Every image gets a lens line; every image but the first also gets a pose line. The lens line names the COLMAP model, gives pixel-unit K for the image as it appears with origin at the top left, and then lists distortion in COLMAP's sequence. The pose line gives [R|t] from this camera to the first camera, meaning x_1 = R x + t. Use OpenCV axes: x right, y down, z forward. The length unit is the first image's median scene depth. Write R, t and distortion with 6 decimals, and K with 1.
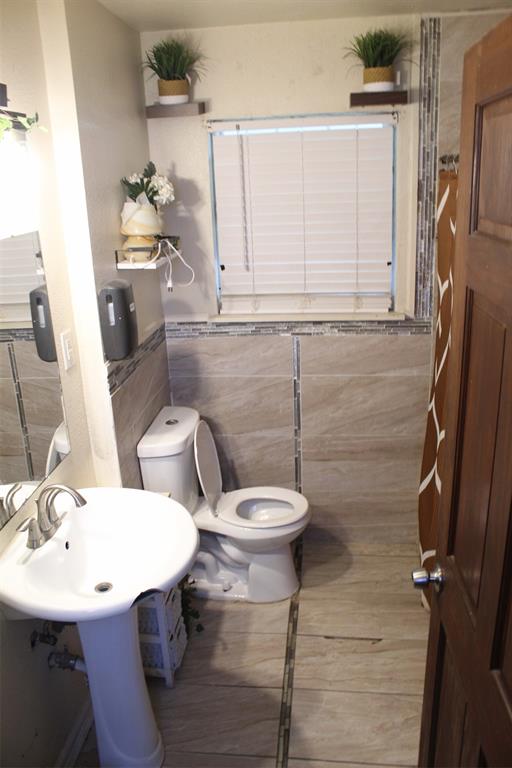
lens RADIAL K [[623.1, 0, 254.9], [0, 623.1, 383.7], [0, 0, 1]] dist [-0.169069, 0.136911]
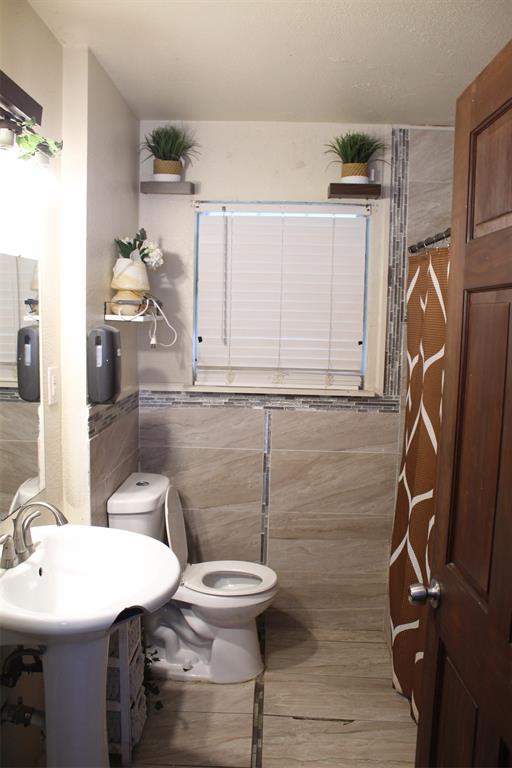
lens RADIAL K [[623.1, 0, 254.9], [0, 623.1, 383.7], [0, 0, 1]] dist [-0.169069, 0.136911]
pose [[0.994909, 0.055642, 0.084025, -0.048205], [-0.036611, 0.976354, -0.213056, 0.110154], [-0.093893, 0.208895, 0.973420, -0.000028]]
